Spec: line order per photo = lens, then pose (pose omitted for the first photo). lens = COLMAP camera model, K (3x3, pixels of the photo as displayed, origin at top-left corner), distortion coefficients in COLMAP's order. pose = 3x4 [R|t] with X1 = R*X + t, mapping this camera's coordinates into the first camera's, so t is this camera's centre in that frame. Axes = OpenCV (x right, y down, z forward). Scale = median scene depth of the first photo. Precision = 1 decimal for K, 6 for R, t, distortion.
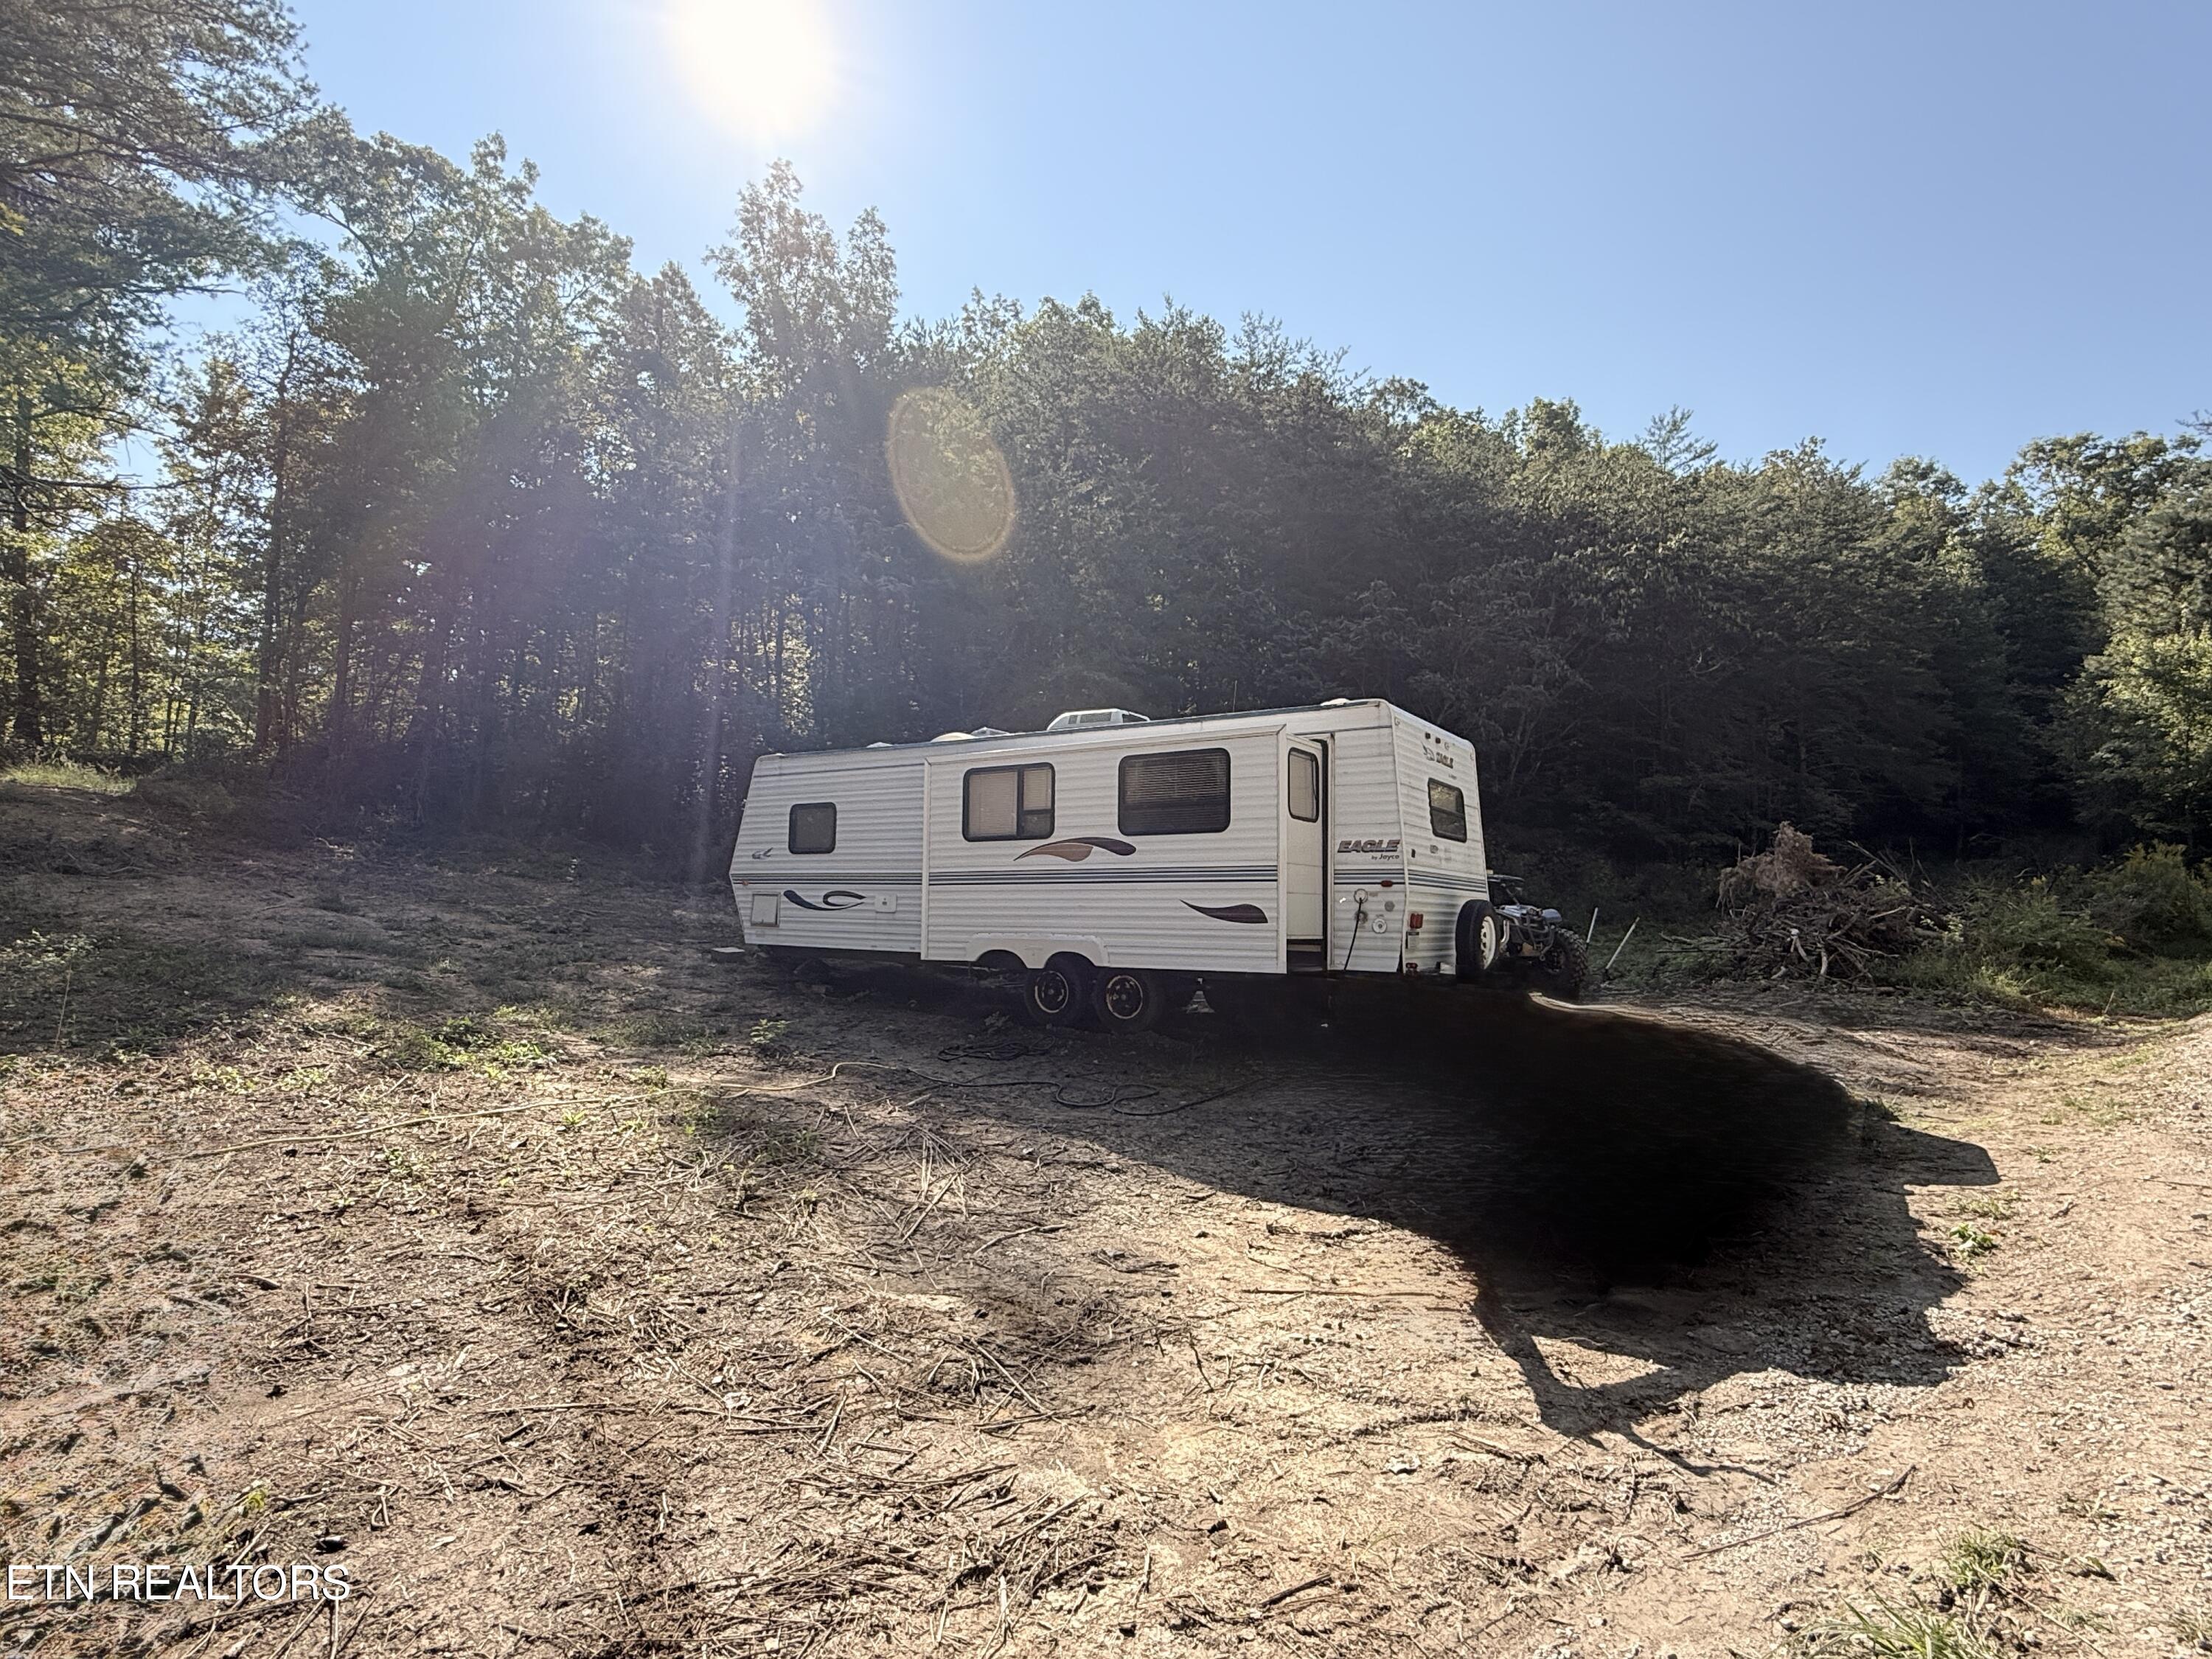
lens RADIAL K [[1118.1, 0, 1105.9], [0, 1118.1, 833.9], [0, 0, 1]] dist [0.000060, -0.000343]
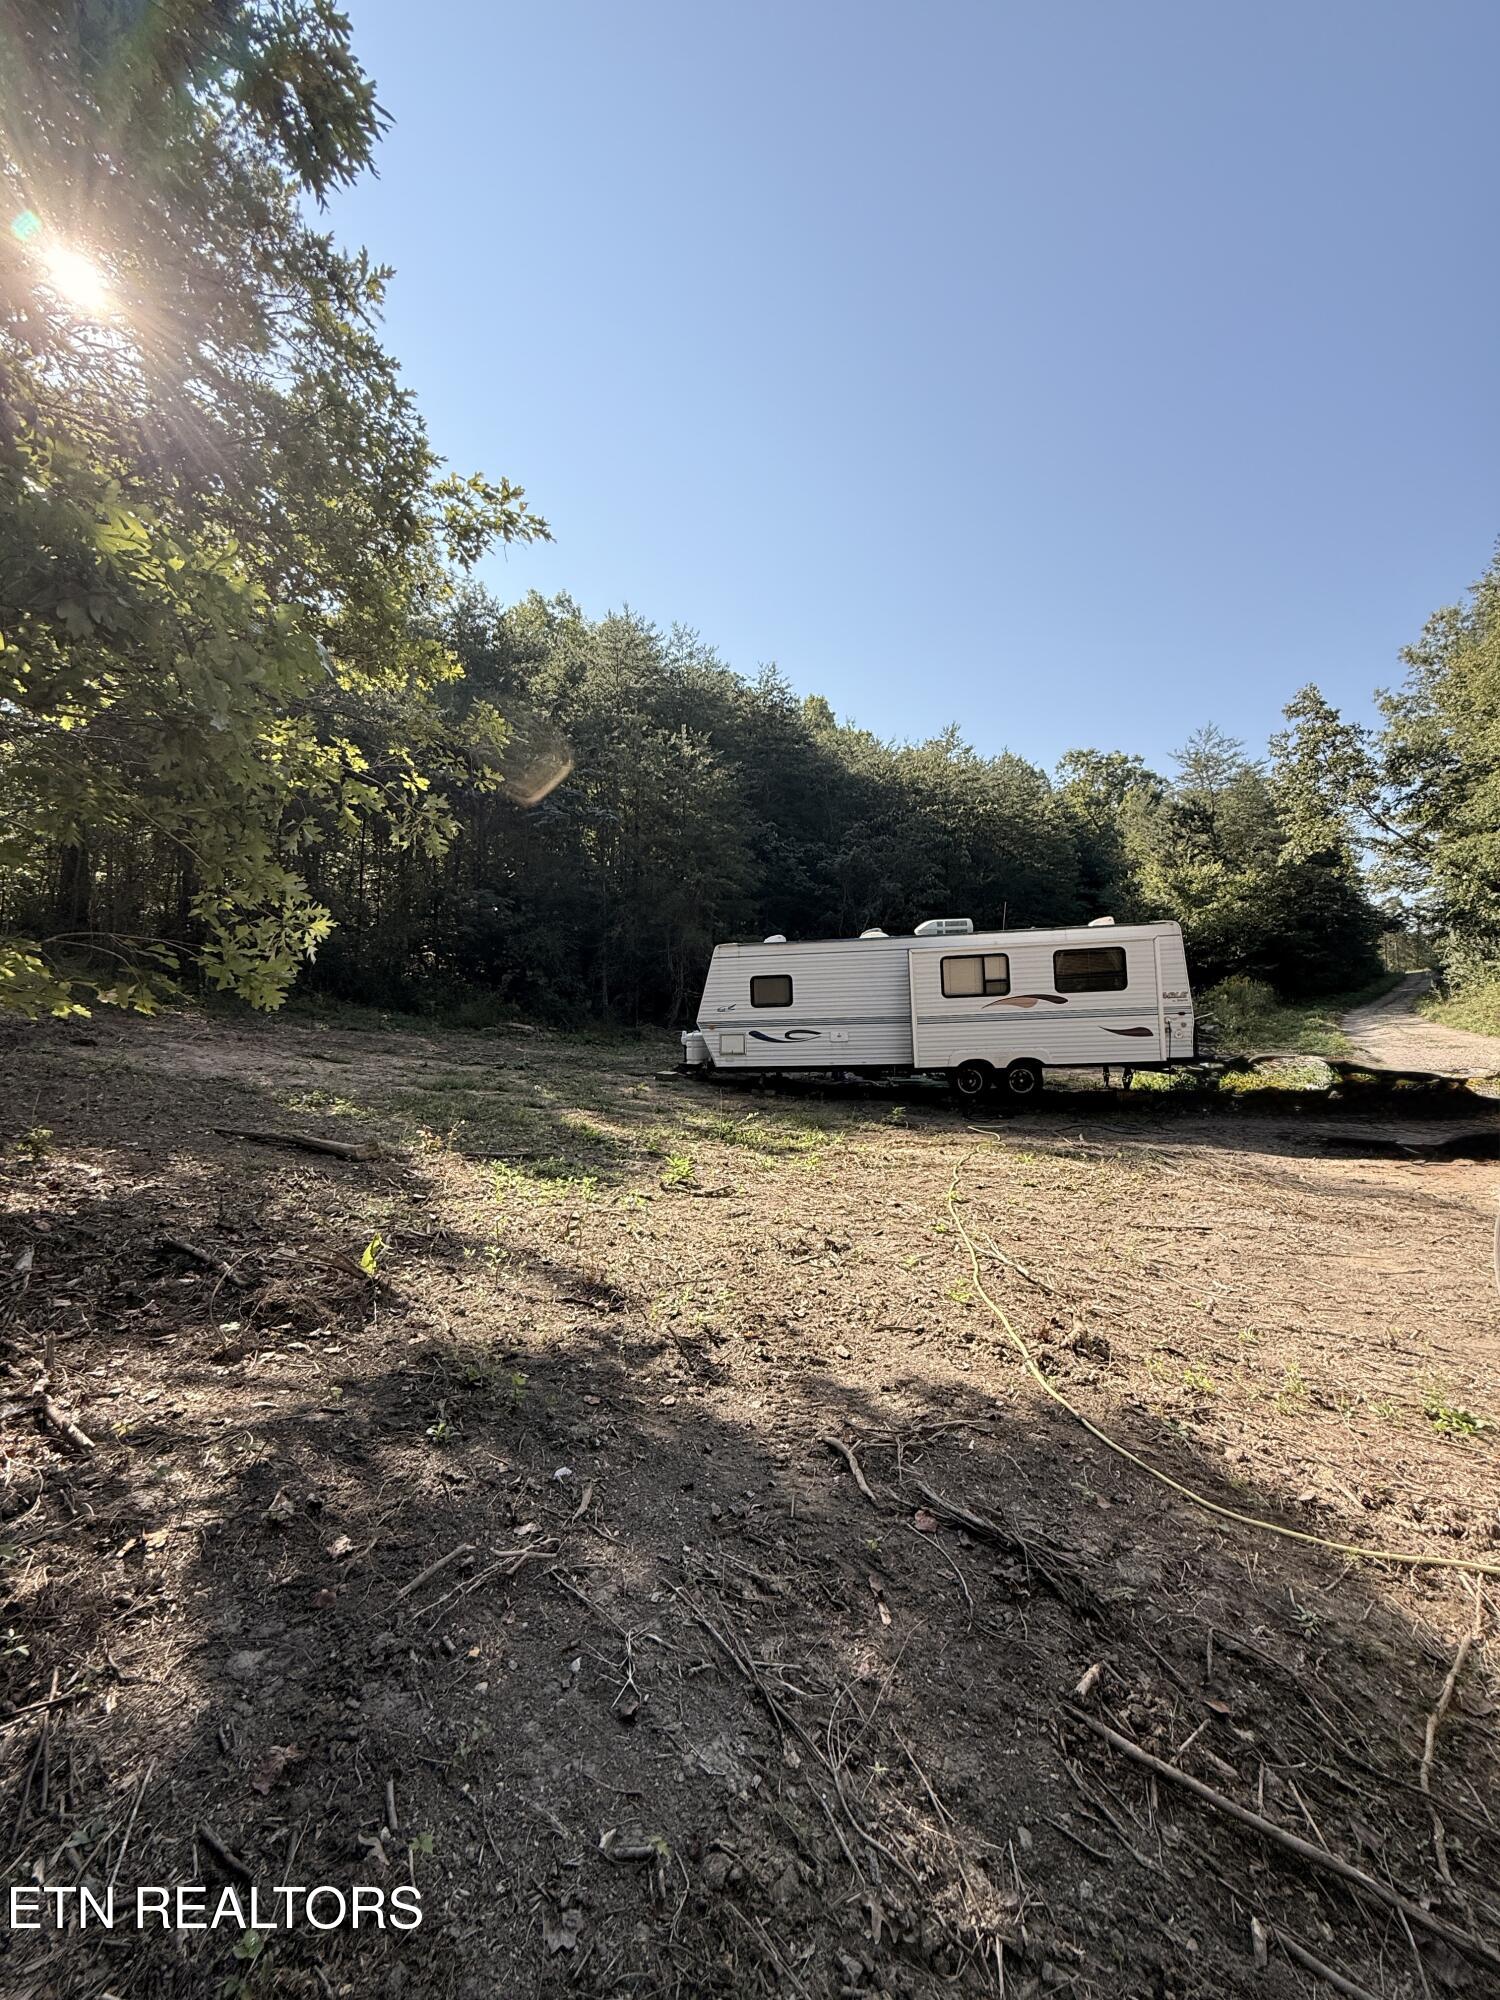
lens RADIAL K [[798.5, 0, 748.1], [0, 798.5, 991.7], [0, 0, 1]] dist [0.000863, 0.000016]
pose [[0.930816, -0.025958, 0.364565, -0.713021], [0.018868, 0.999558, 0.022994, -0.030731], [-0.365001, -0.014525, 0.930894, -0.034505]]
